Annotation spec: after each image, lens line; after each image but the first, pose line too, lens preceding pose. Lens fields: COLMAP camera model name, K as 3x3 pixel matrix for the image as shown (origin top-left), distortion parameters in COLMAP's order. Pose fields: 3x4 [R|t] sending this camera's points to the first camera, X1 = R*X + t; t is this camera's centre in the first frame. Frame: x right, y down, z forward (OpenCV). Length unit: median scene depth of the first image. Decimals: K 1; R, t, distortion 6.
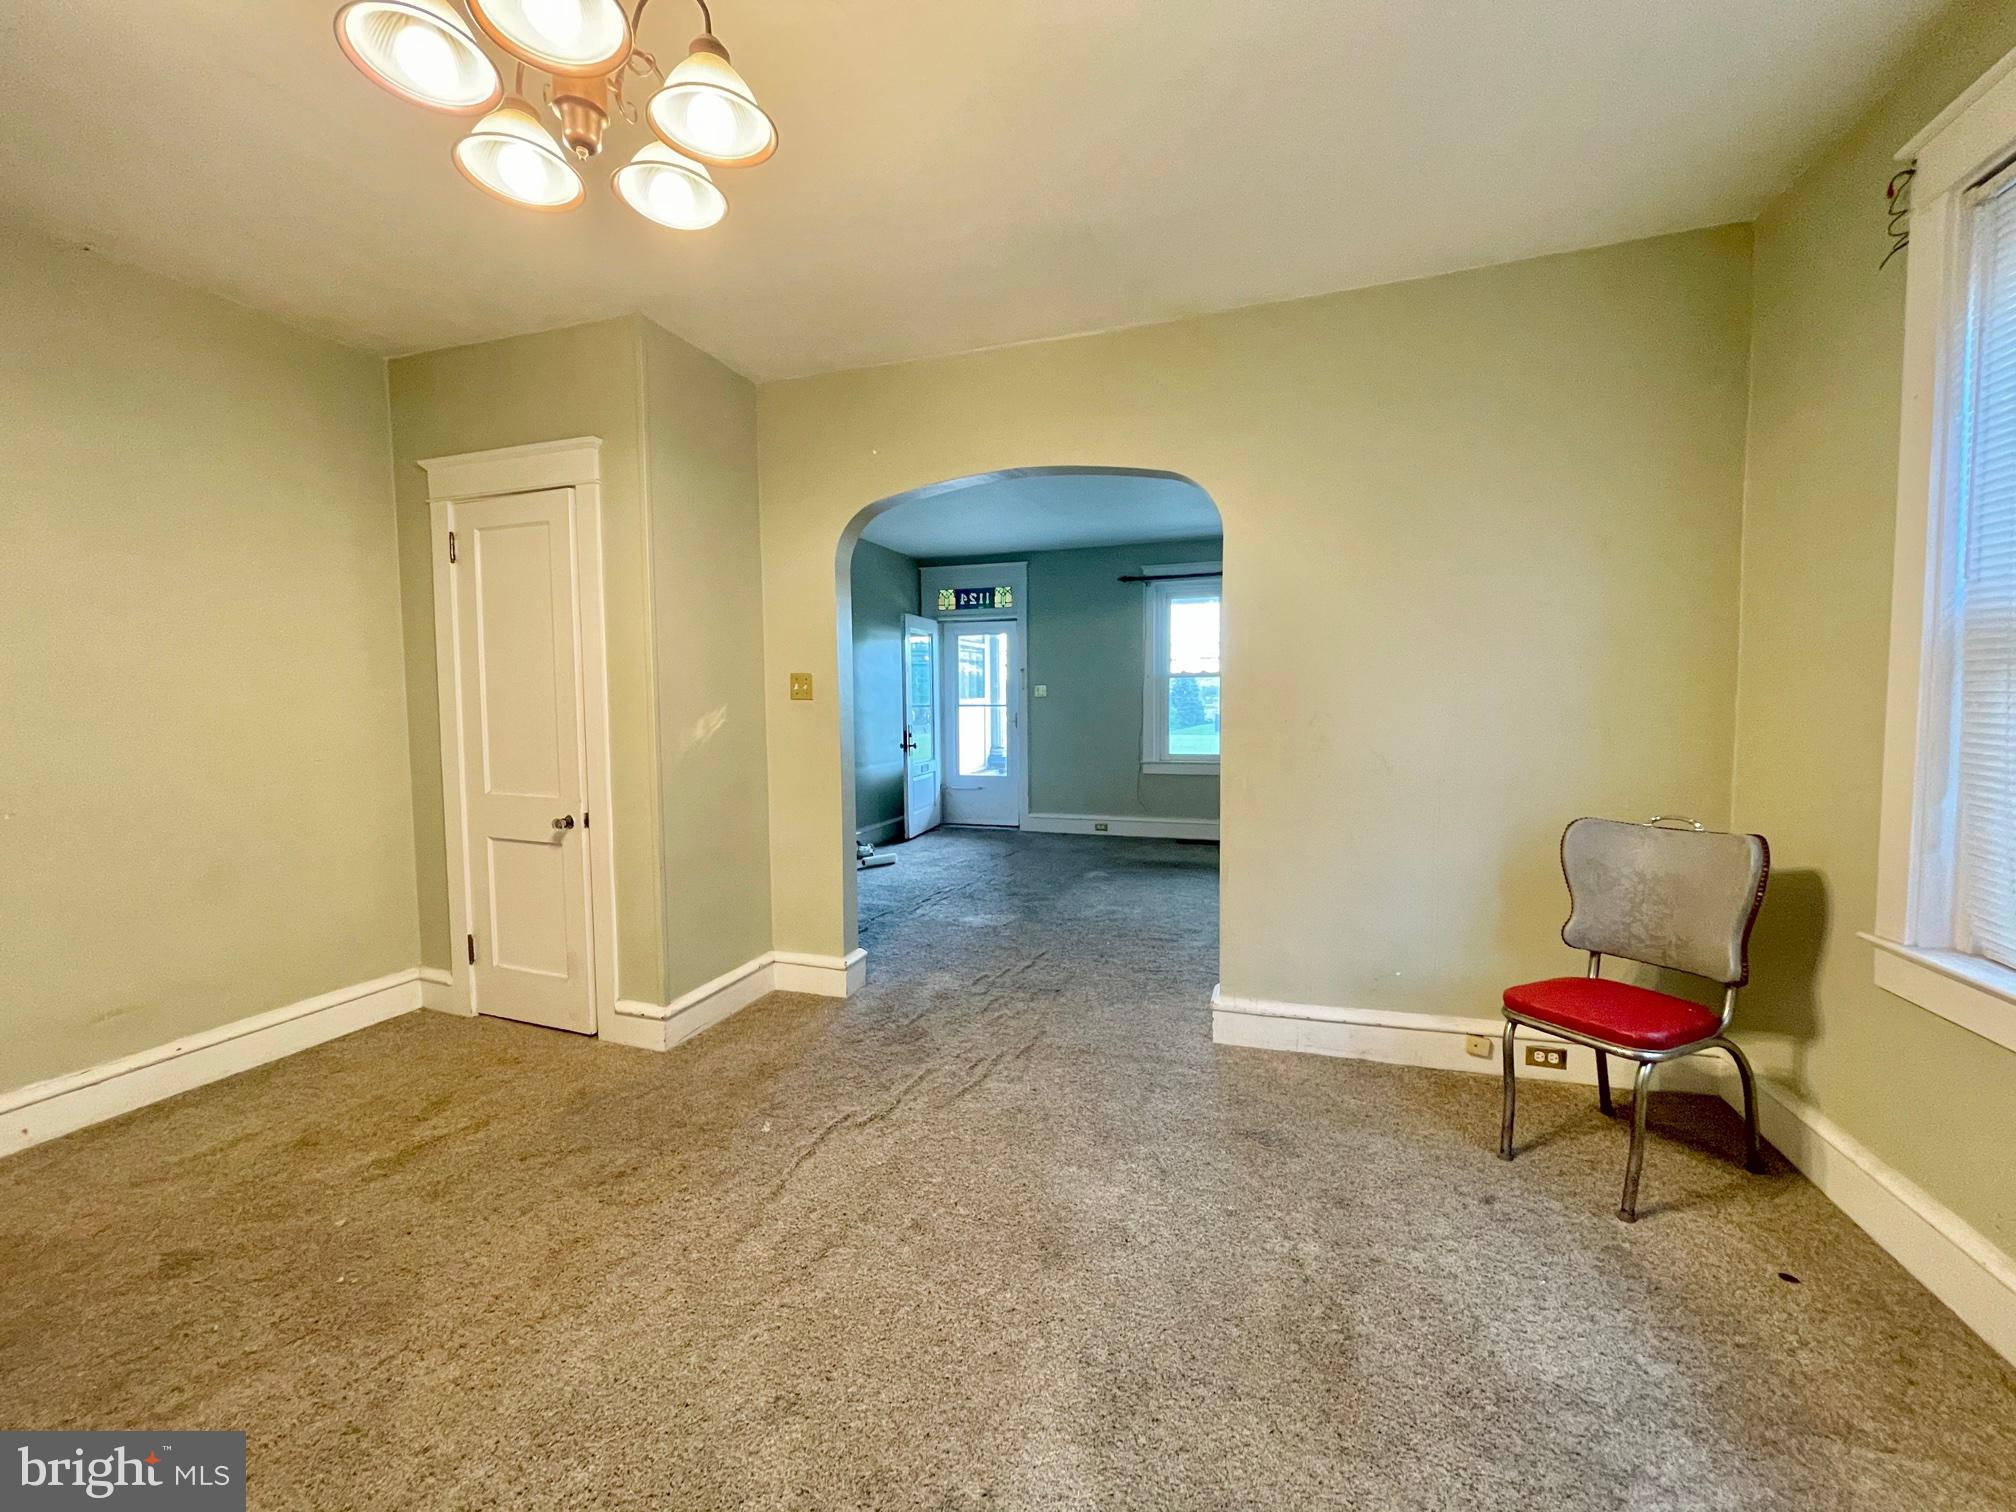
lens RADIAL K [[817.6, 0, 1001.4], [0, 817.6, 747.8], [0, 0, 1]] dist [-0.006606, 0.000257]
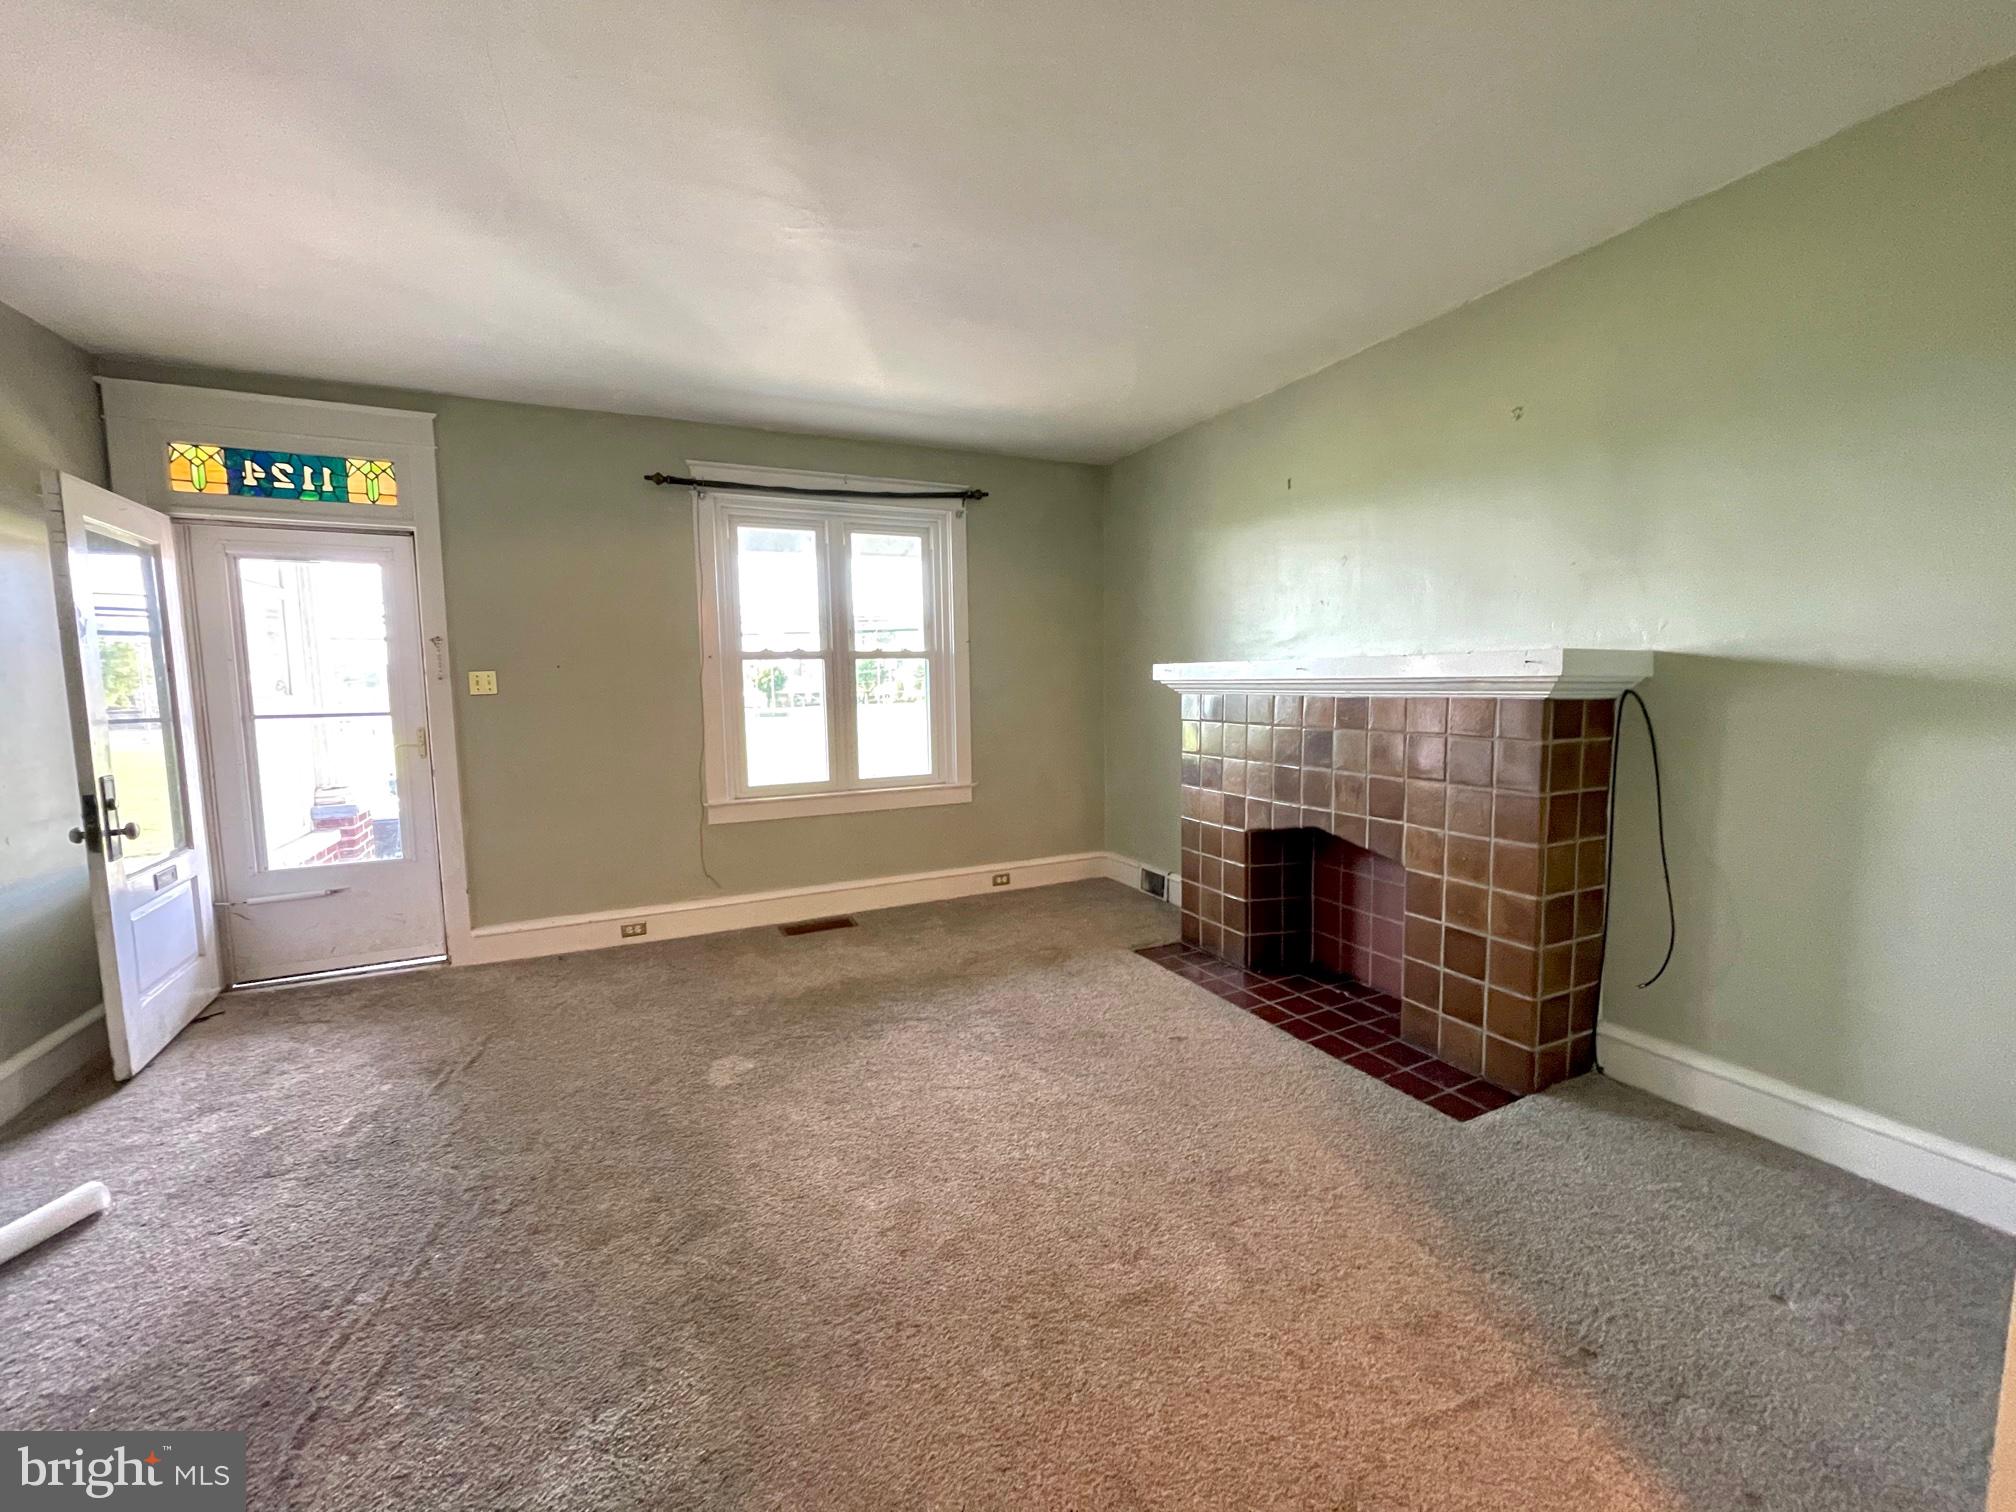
lens RADIAL K [[808.6, 0, 1008.4], [0, 808.6, 751.0], [0, 0, 1]] dist [0.001738, 0.000036]
pose [[0.722442, -0.066426, 0.688234, -0.063173], [0.054282, 0.997751, 0.039320, -0.029738], [-0.689298, 0.008952, 0.724423, 0.416852]]
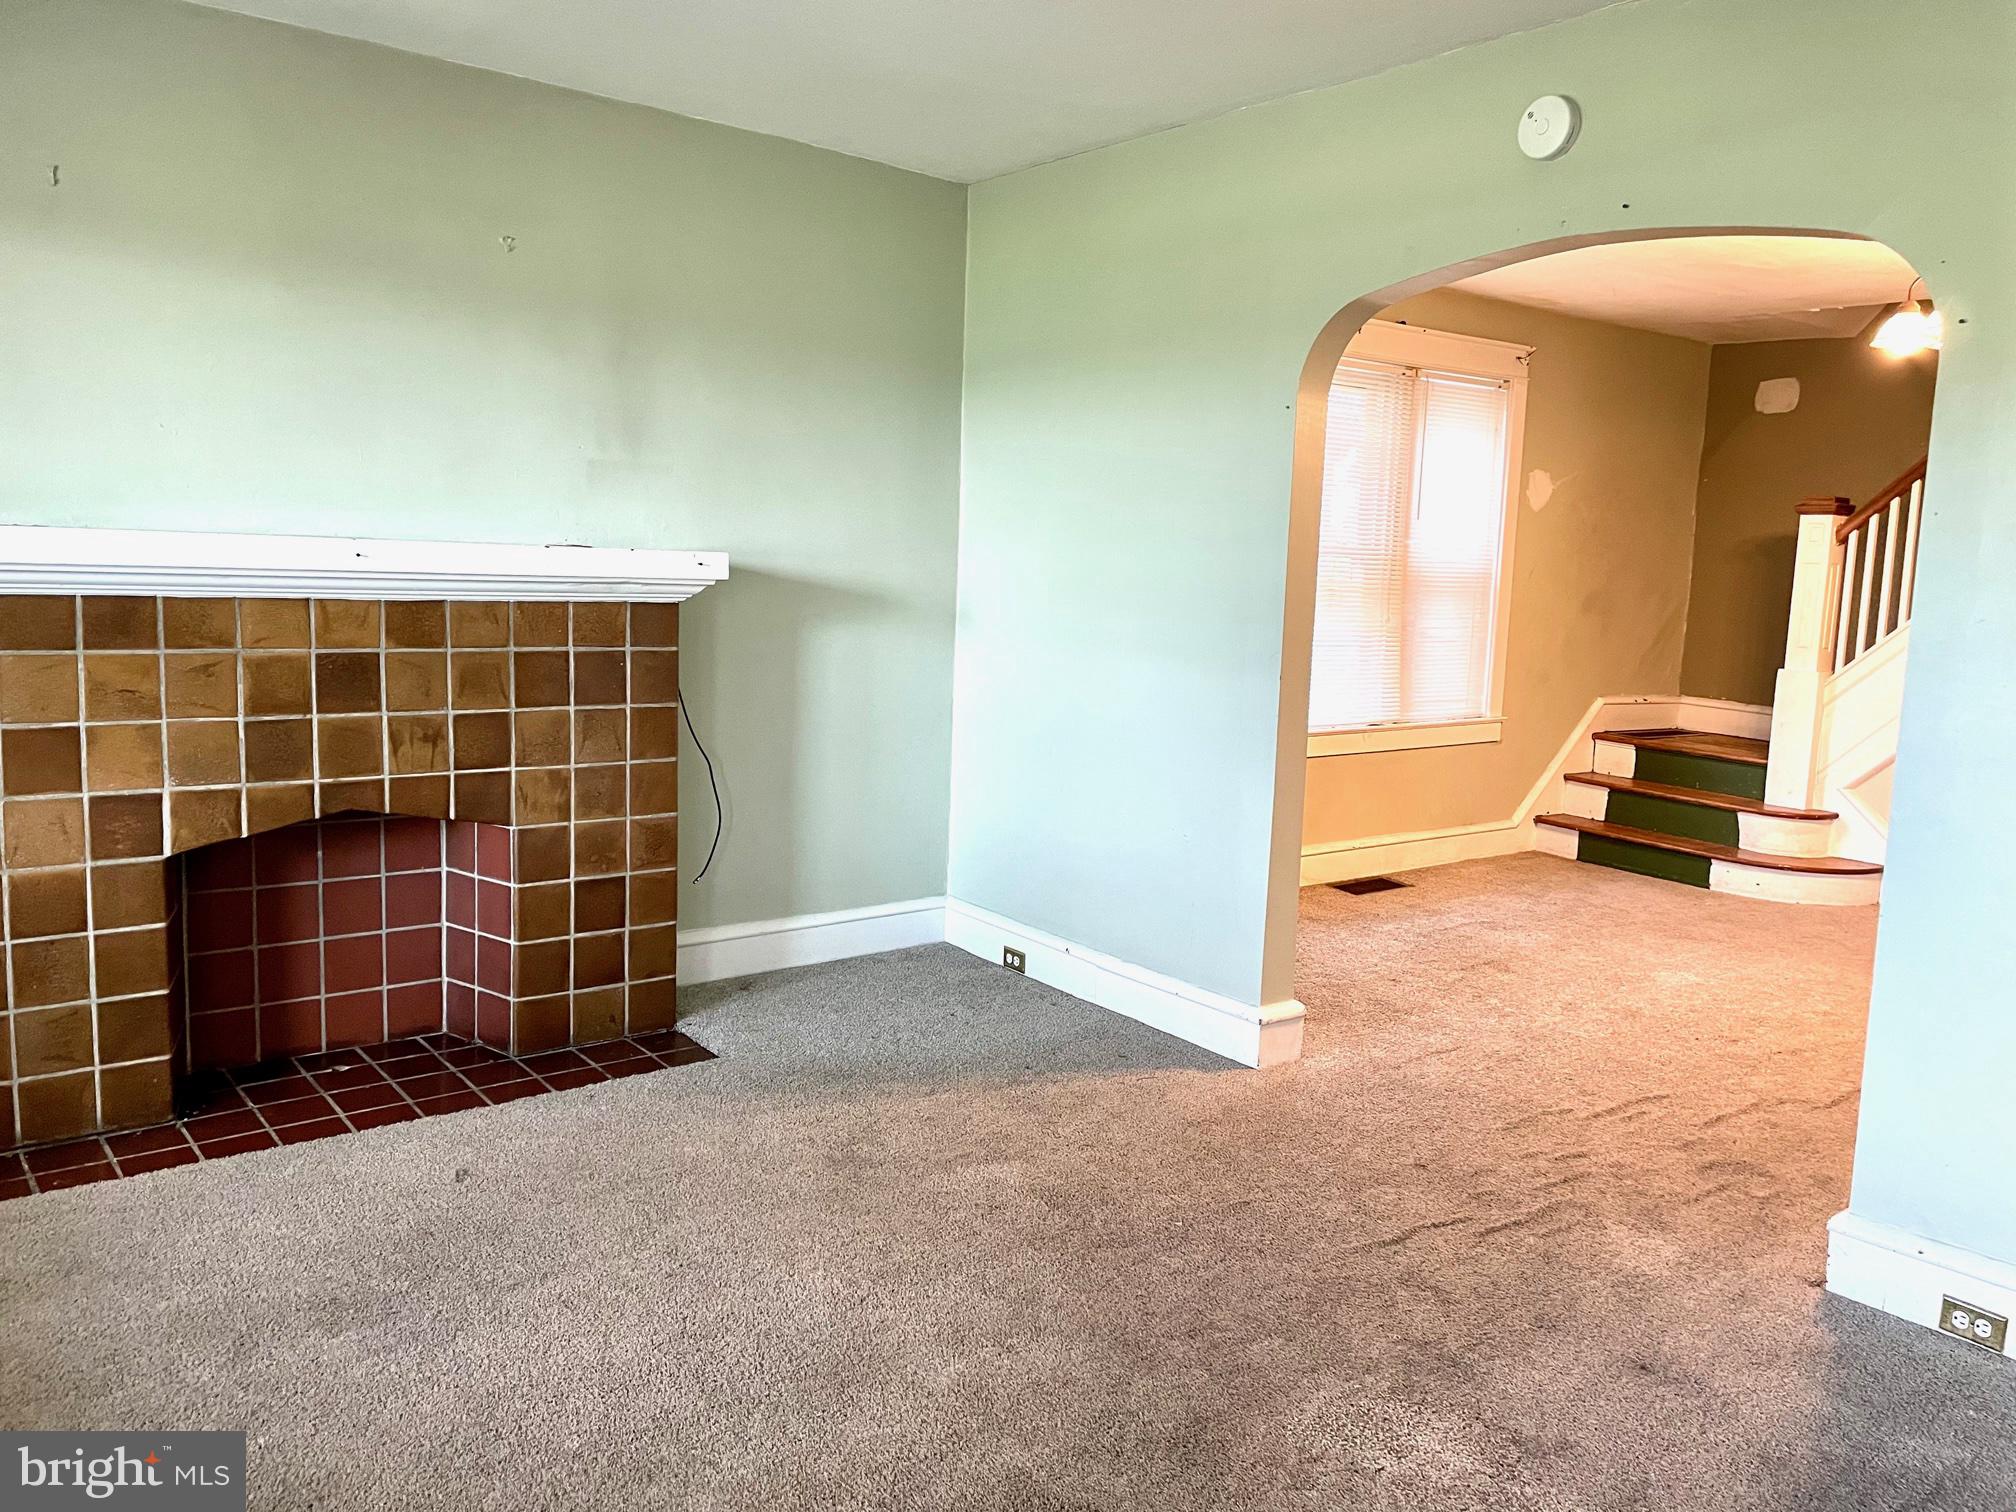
lens RADIAL K [[1513.8, 0, 1008.0], [0, 1513.8, 756.0], [0, 0, 1]] dist [0.097083, -0.122609]
pose [[-0.839842, -0.089369, 0.535423, -0.103032], [0.004344, 0.985216, 0.171260, -0.066167], [-0.542813, 0.146157, -0.827038, 0.910159]]
